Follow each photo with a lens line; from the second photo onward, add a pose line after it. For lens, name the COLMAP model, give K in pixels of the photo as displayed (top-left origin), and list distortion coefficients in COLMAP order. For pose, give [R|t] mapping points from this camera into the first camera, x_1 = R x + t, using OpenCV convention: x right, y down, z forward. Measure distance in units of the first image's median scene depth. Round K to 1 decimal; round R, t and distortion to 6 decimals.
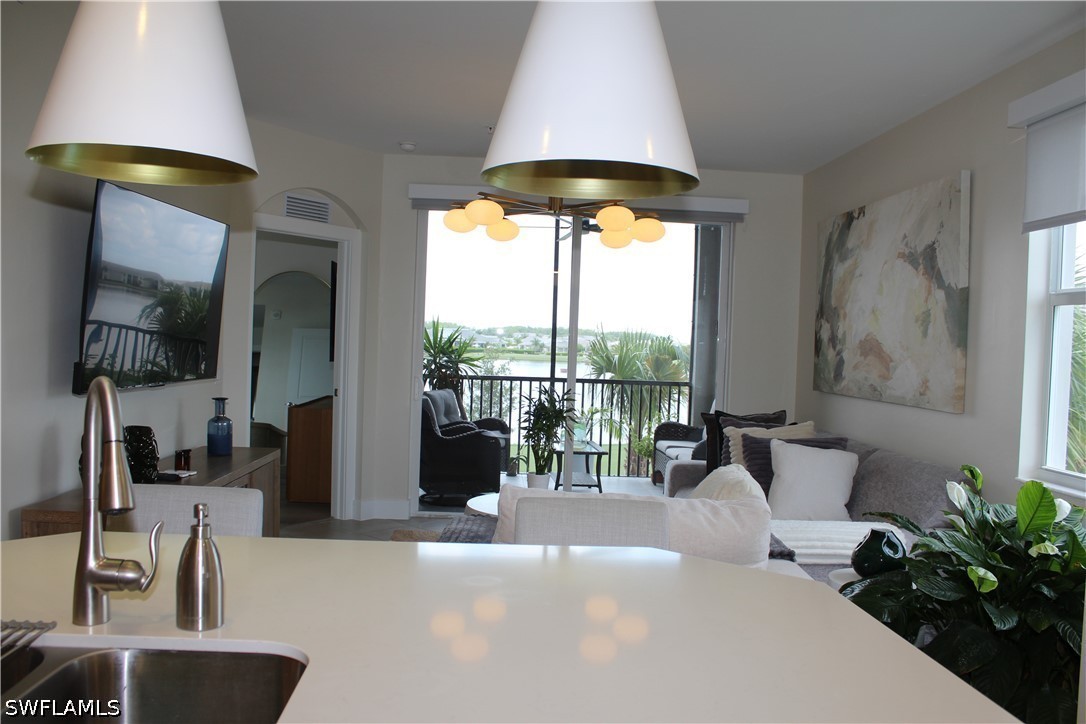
lens RADIAL K [[924.4, 0, 566.2], [0, 924.4, 364.4], [0, 0, 1]] dist [-0.072041, -0.001491]
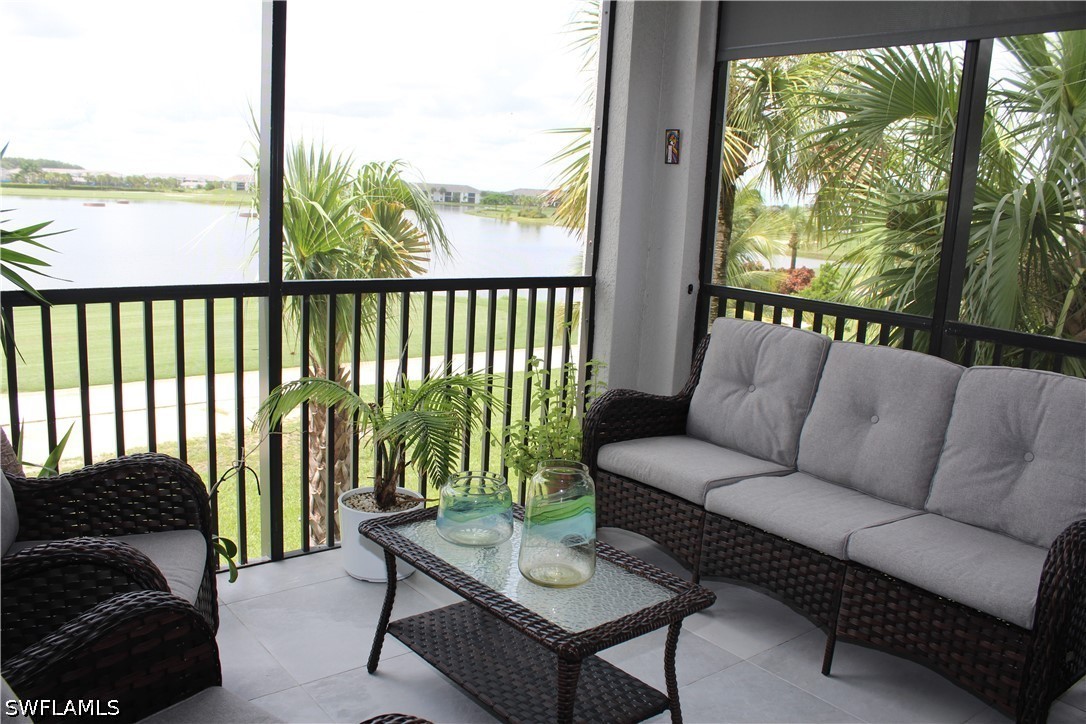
lens RADIAL K [[907.6, 0, 543.0], [0, 907.6, 362.0], [0, 0, 1]] dist [-0.163978, 0.135510]
pose [[0.825322, -0.094878, 0.556634, -0.116720], [-0.010536, 0.983023, 0.183177, -0.017616], [-0.564564, -0.157045, 0.810311, 0.689489]]
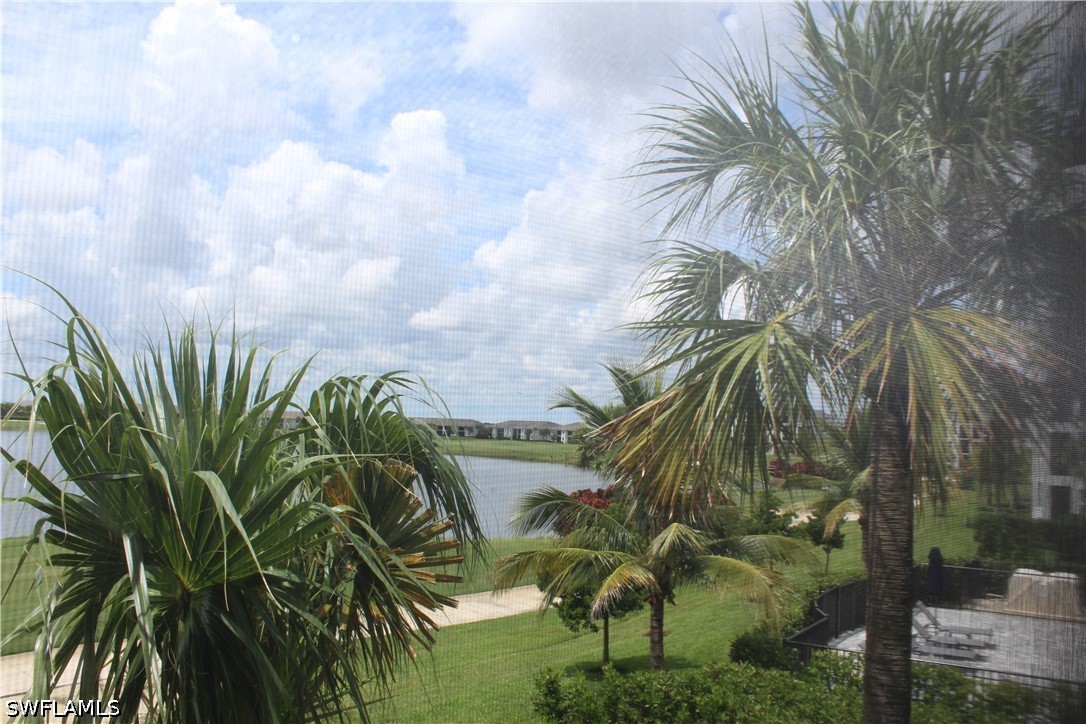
lens RADIAL K [[907.6, 0, 543.0], [0, 907.6, 362.0], [0, 0, 1]] dist [-0.163978, 0.135510]
pose [[0.759934, 0.038419, 0.648864, -0.009394], [0.004532, 0.997914, -0.064393, -0.023385], [-0.649984, 0.051875, 0.758175, 0.981381]]
